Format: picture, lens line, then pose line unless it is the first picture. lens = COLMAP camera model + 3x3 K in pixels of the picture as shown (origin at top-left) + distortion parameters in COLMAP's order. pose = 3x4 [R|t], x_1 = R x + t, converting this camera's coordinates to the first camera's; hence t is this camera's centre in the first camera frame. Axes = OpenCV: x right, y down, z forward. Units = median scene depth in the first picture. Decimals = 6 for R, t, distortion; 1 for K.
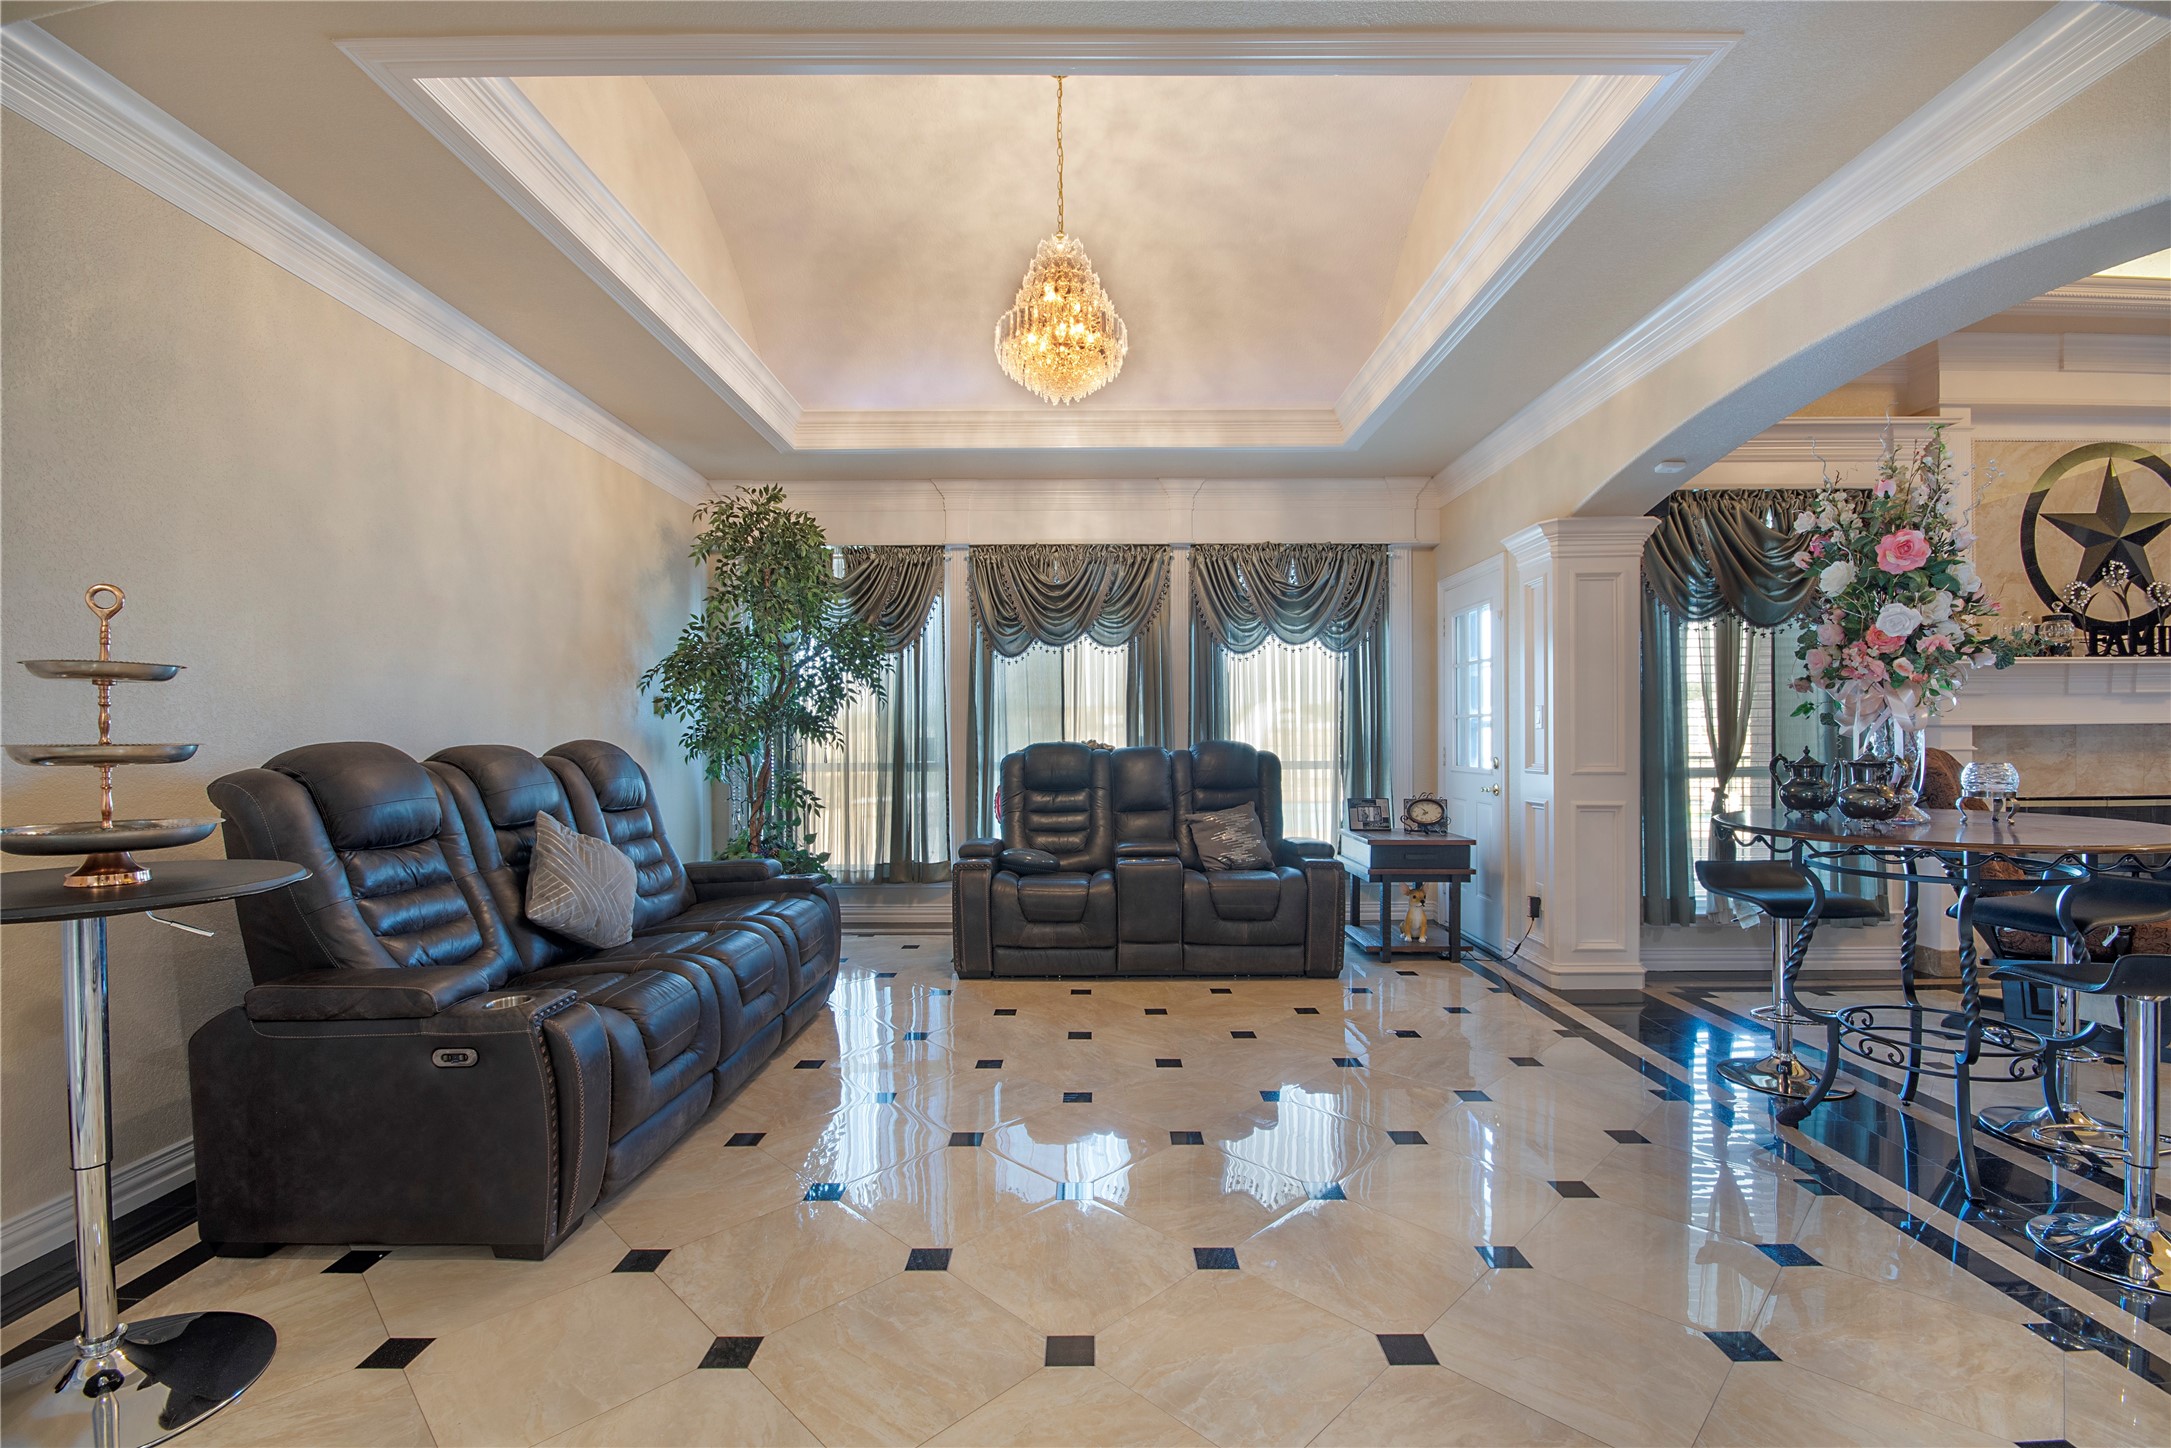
lens RADIAL K [[960.1, 0, 1077.0], [0, 960.1, 740.3], [0, 0, 1]] dist [0.006656, -0.009448]
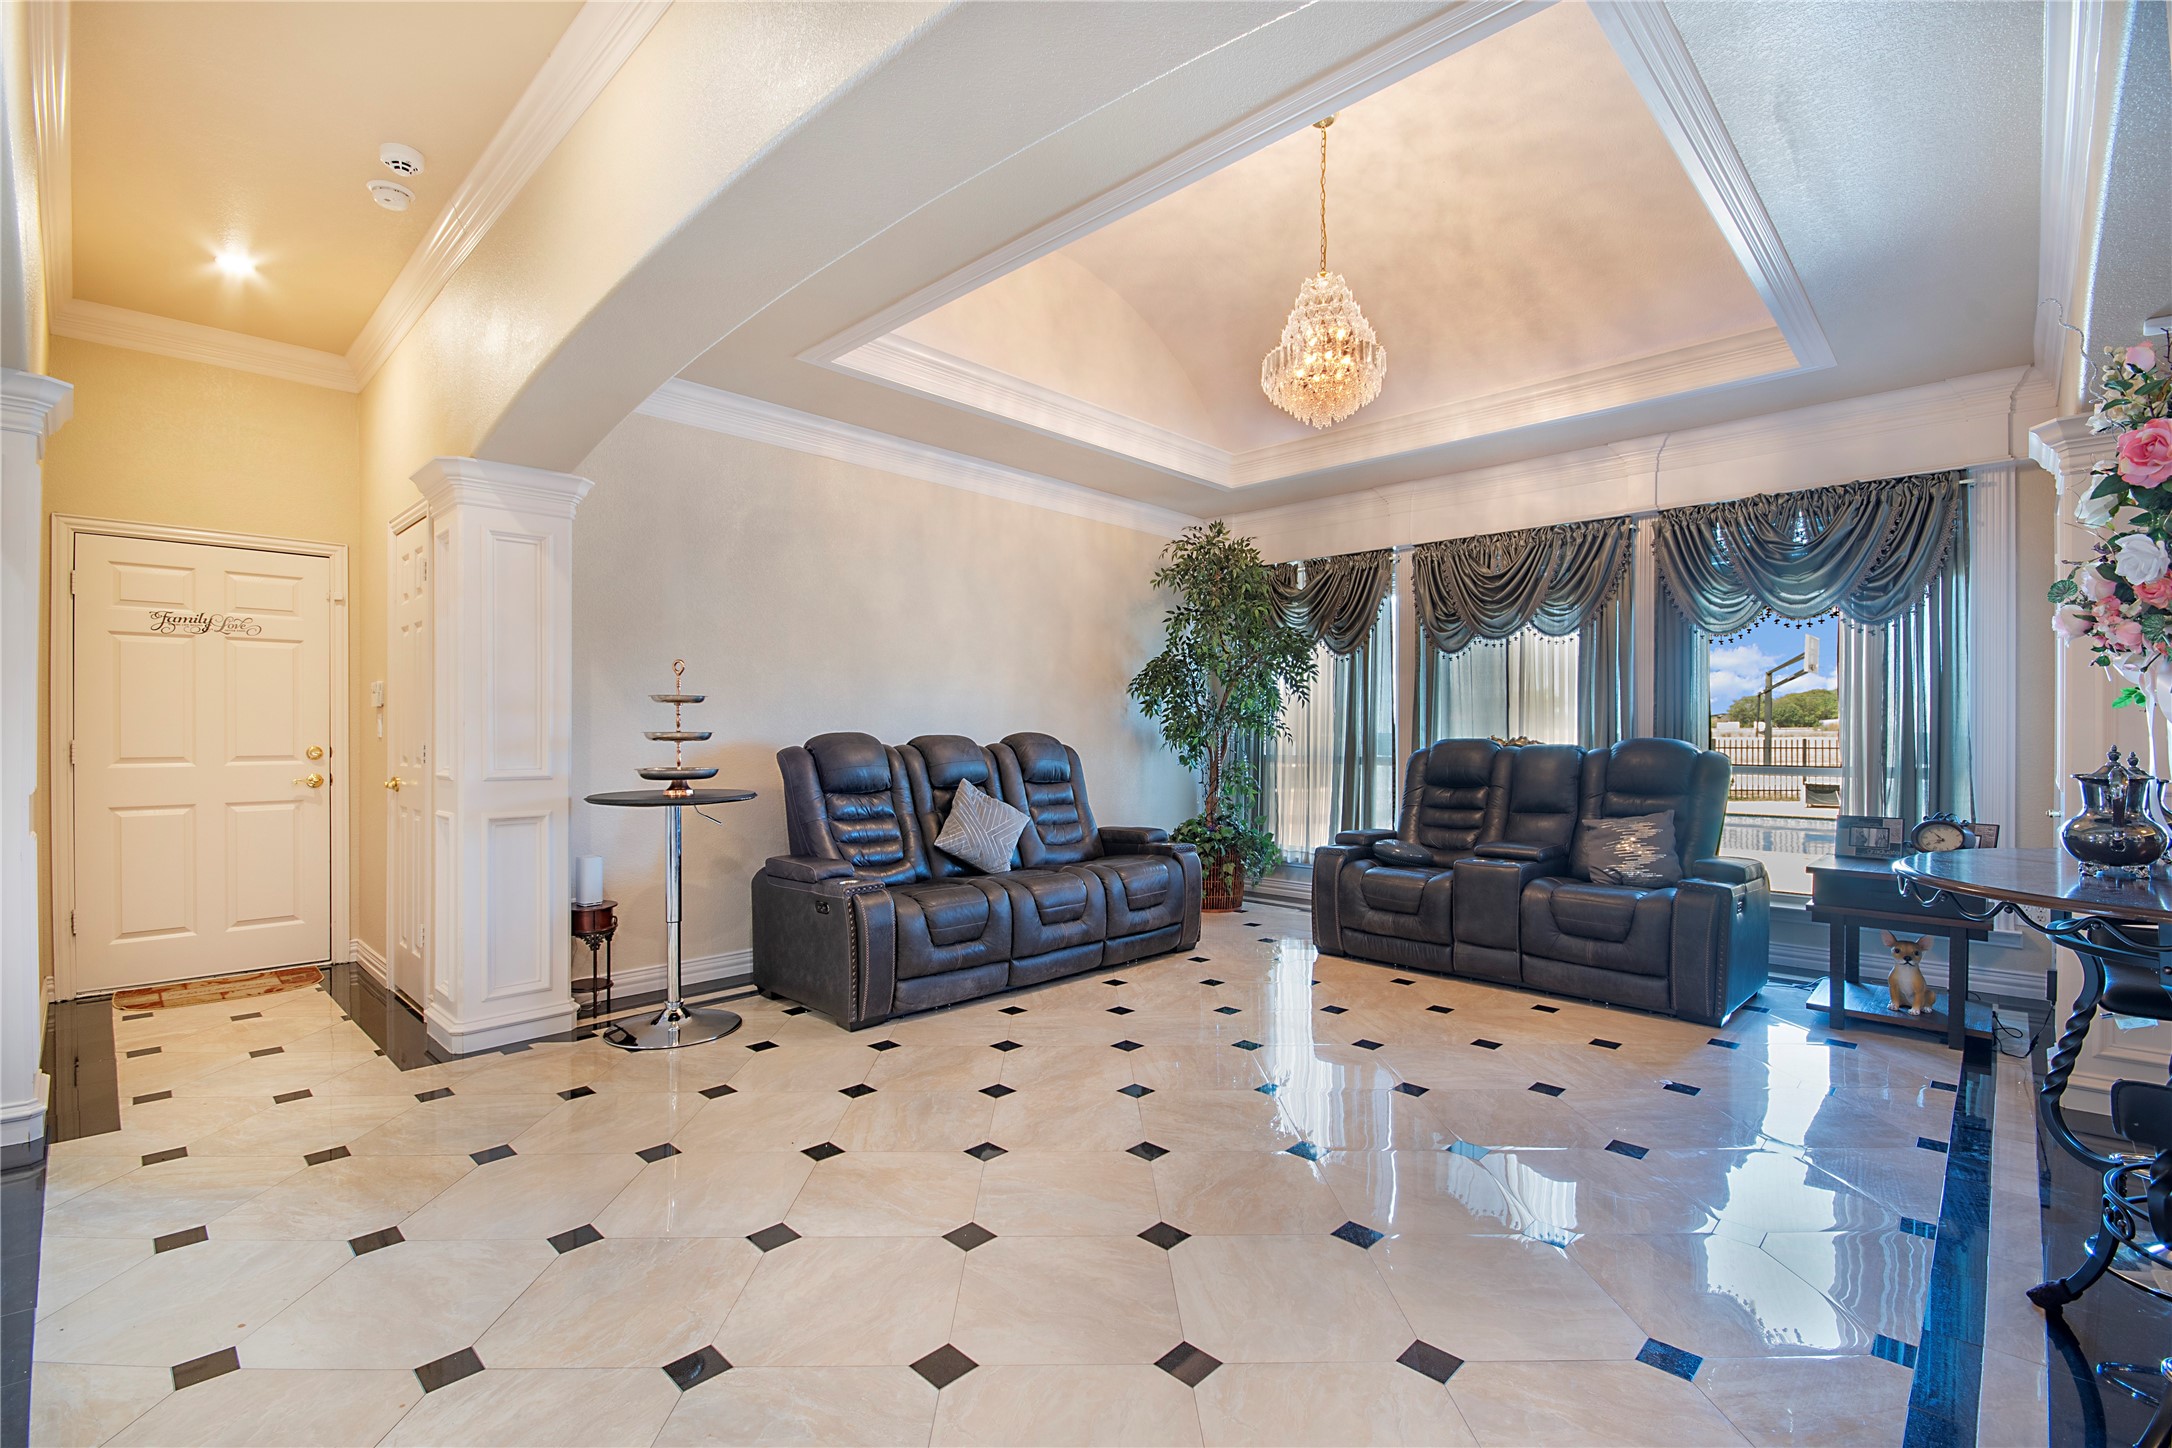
lens RADIAL K [[960.6, 0, 1072.5], [0, 960.6, 737.5], [0, 0, 1]] dist [0.006656, -0.009448]
pose [[0.714806, 0.010449, -0.699245, 0.439267], [-0.008389, 0.999945, 0.006367, -0.002005], [0.699272, 0.001315, 0.714854, 0.018433]]
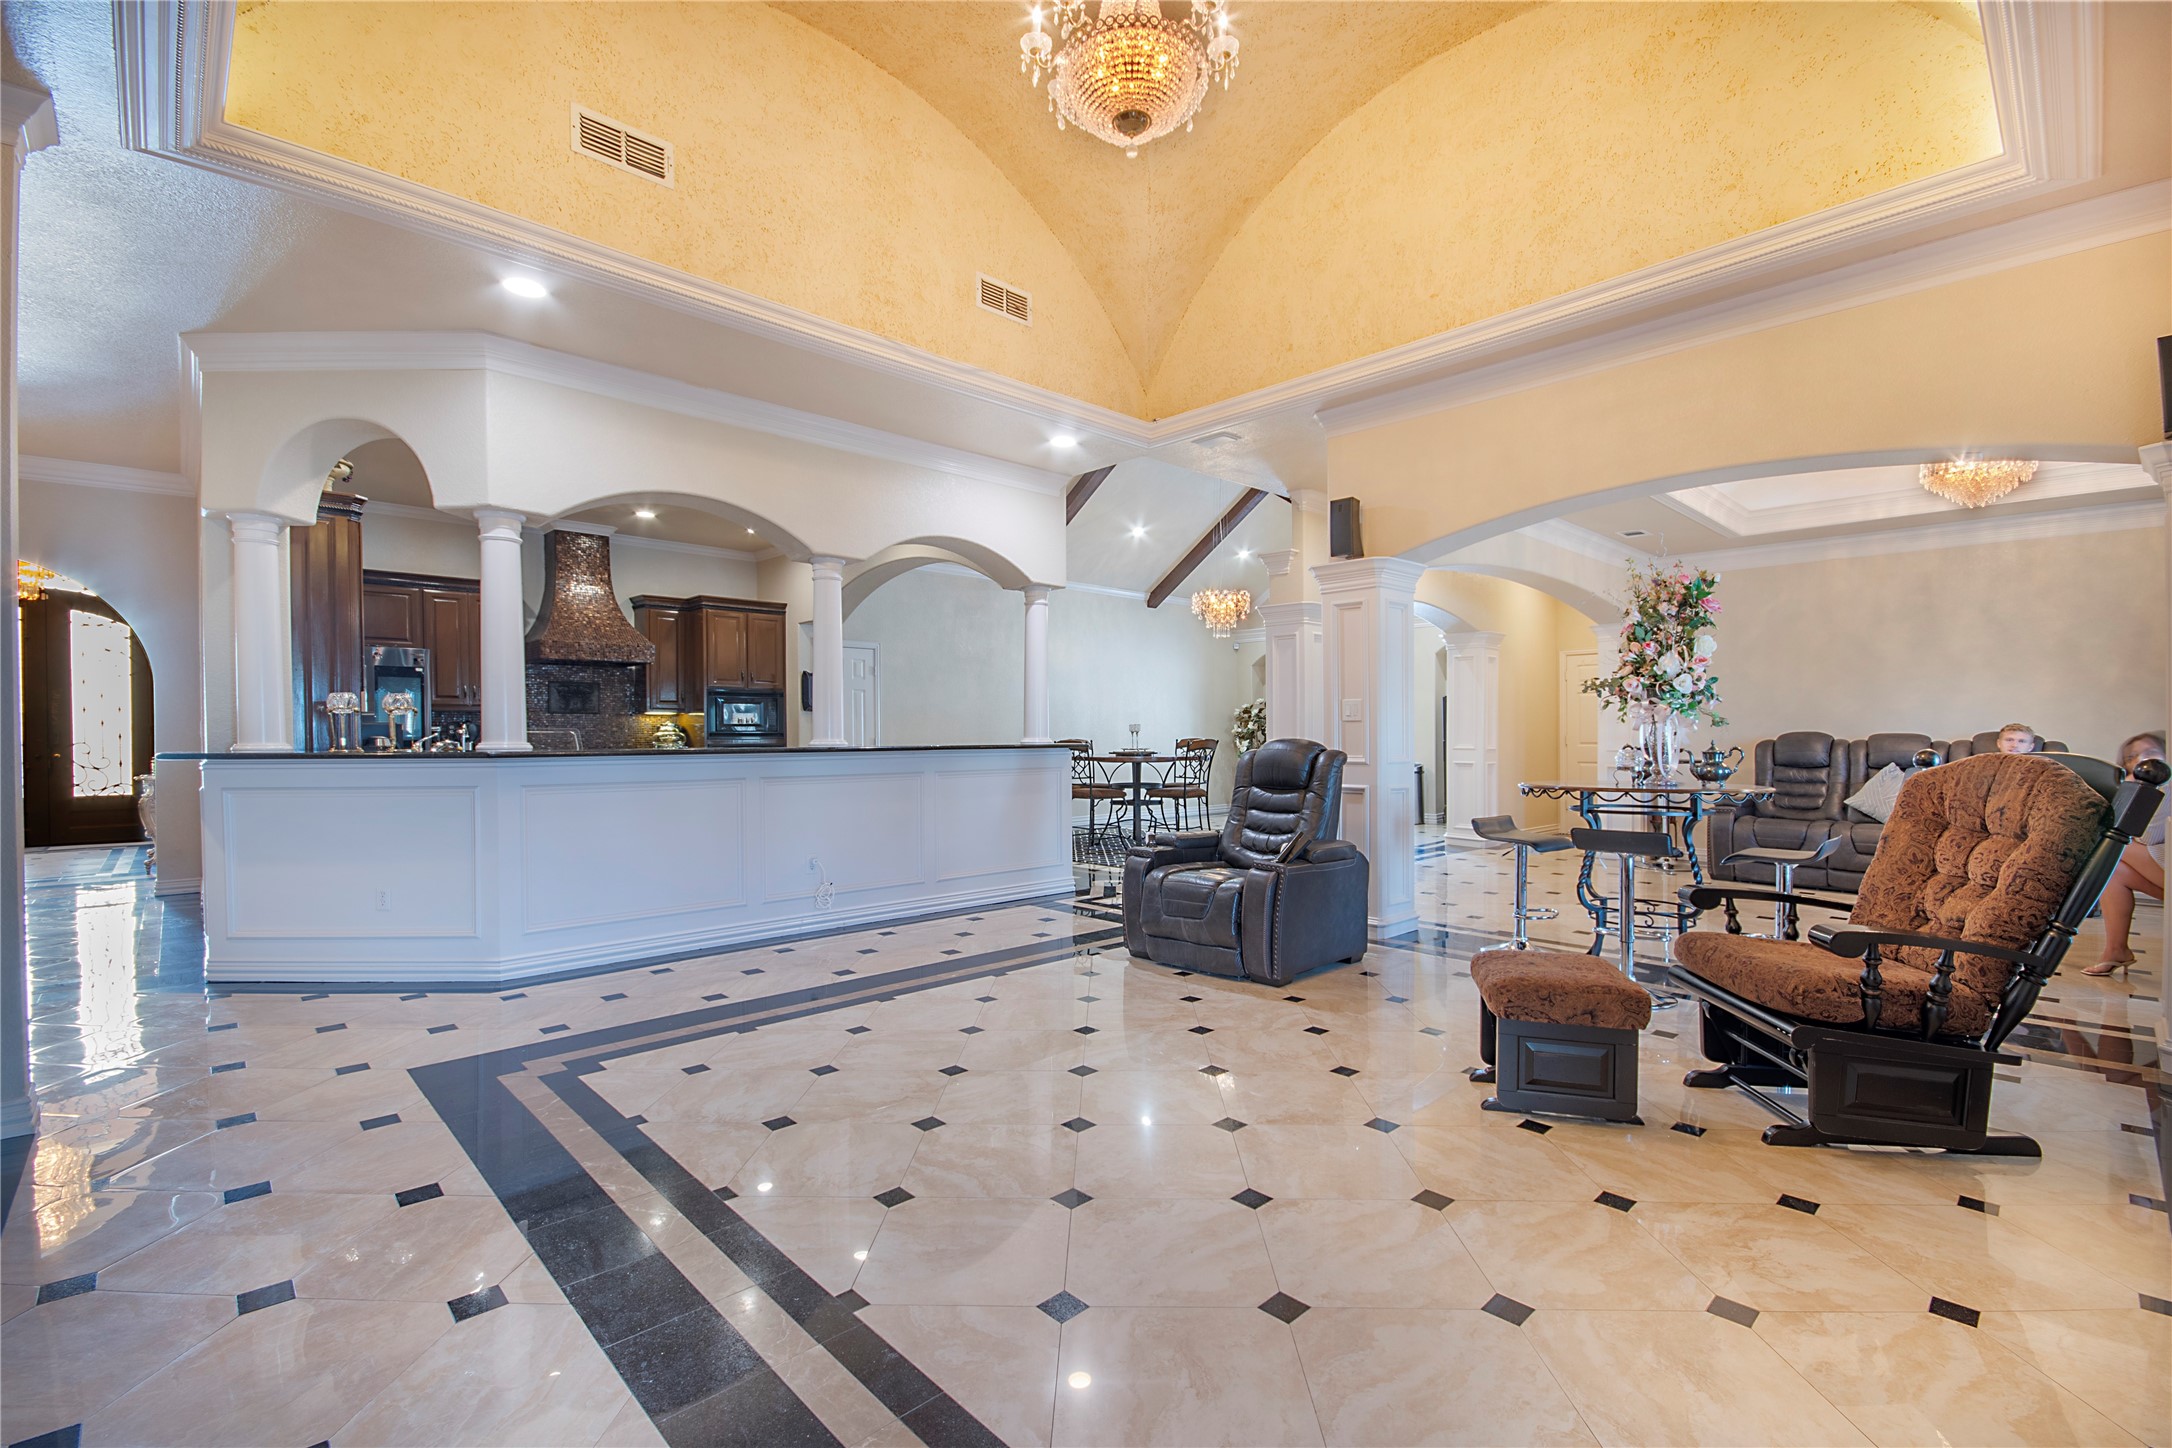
lens RADIAL K [[960.6, 0, 1092.6], [0, 960.6, 728.2], [0, 0, 1]] dist [0.006656, -0.009448]
pose [[-0.722974, 0.003682, -0.690865, 1.598991], [0.002785, 0.999993, 0.002415, -0.012098], [0.690869, -0.000178, -0.722980, 0.894524]]
